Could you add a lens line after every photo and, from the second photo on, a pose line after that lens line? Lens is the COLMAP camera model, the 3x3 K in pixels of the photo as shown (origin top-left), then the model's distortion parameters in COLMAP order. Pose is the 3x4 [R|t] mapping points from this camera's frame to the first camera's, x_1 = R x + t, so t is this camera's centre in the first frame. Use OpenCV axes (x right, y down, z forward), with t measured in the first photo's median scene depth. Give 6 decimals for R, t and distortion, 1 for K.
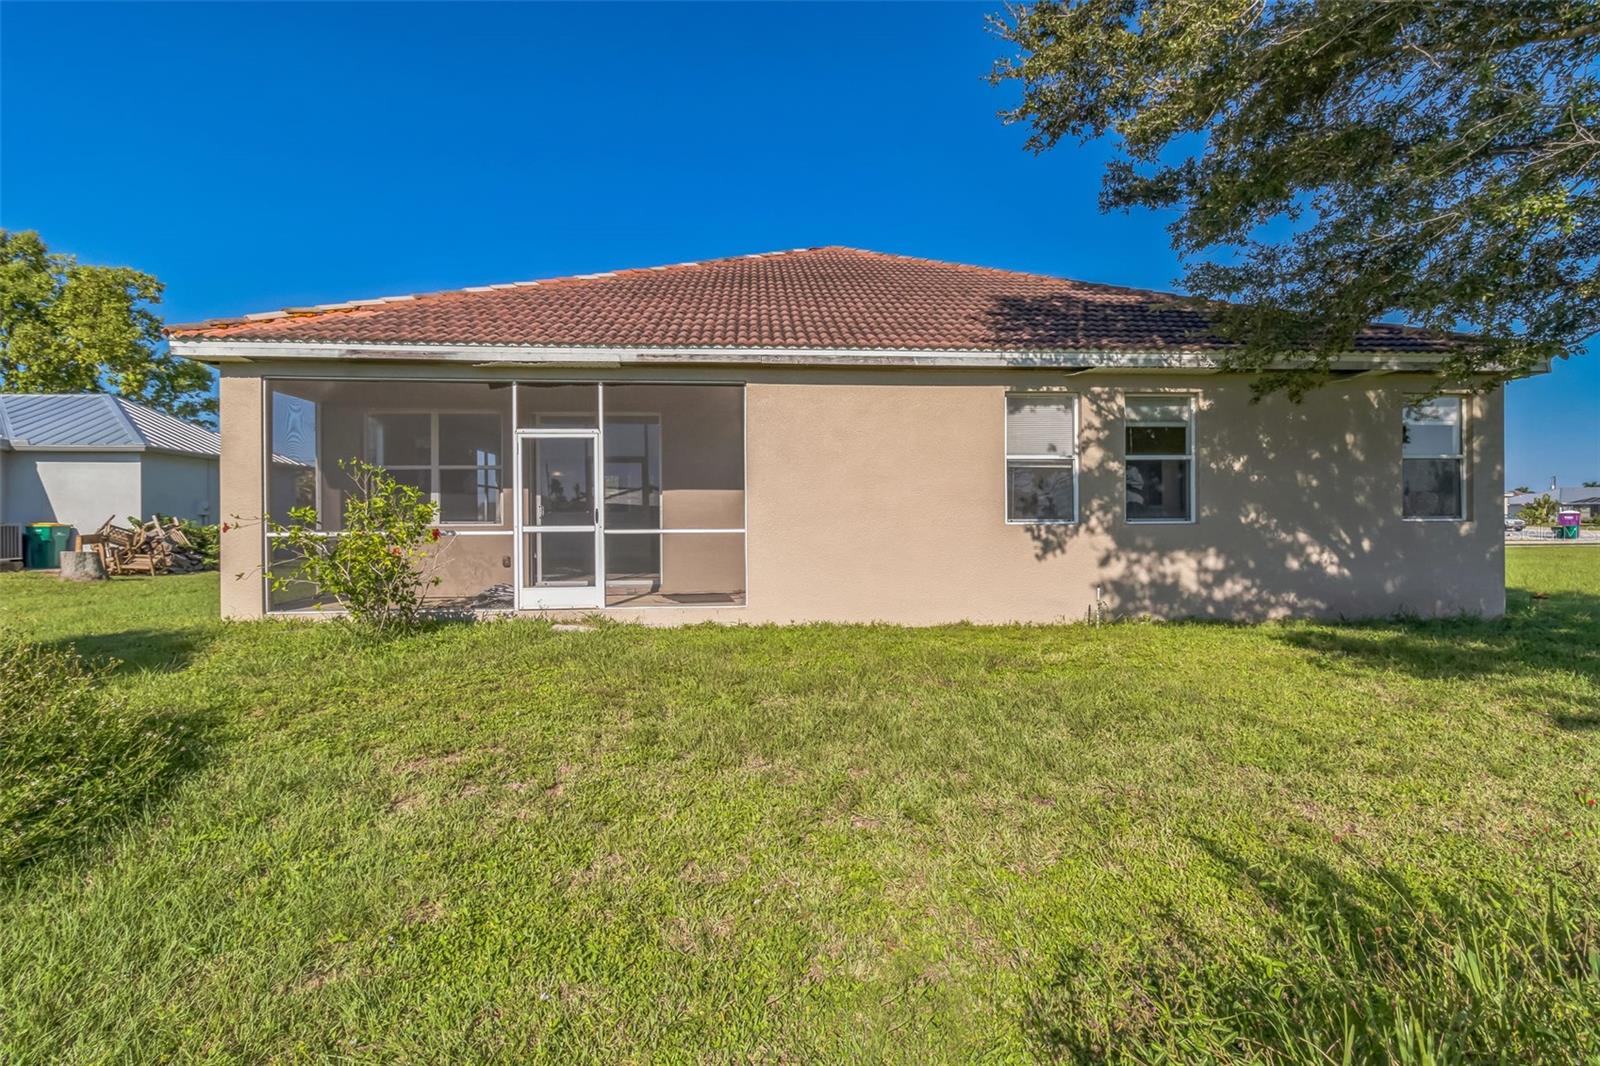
lens RADIAL K [[760.8, 0, 810.0], [0, 760.8, 528.6], [0, 0, 1]] dist [0.005164, 0.000203]
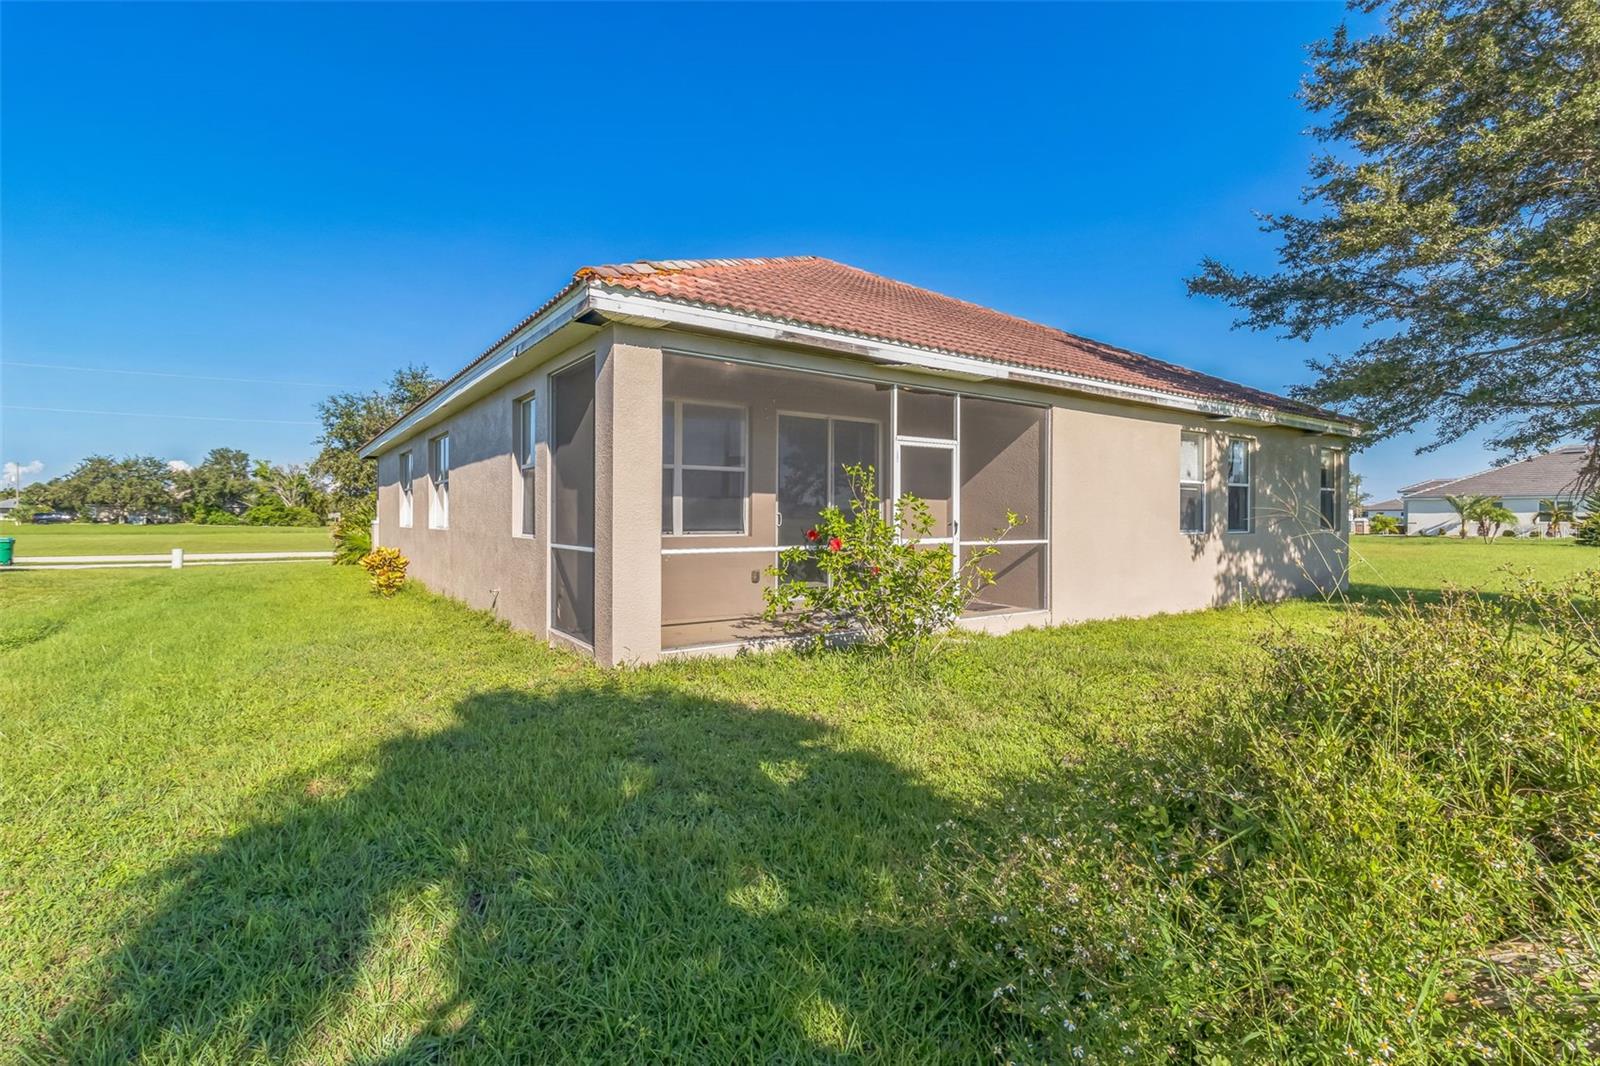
lens RADIAL K [[760.8, 0, 811.5], [0, 760.8, 526.1], [0, 0, 1]] dist [0.005164, 0.000203]
pose [[0.845458, -0.001835, 0.534038, -0.970977], [0.012343, 0.999794, -0.016106, -0.004365], [-0.533899, 0.020208, 0.845307, 0.258565]]
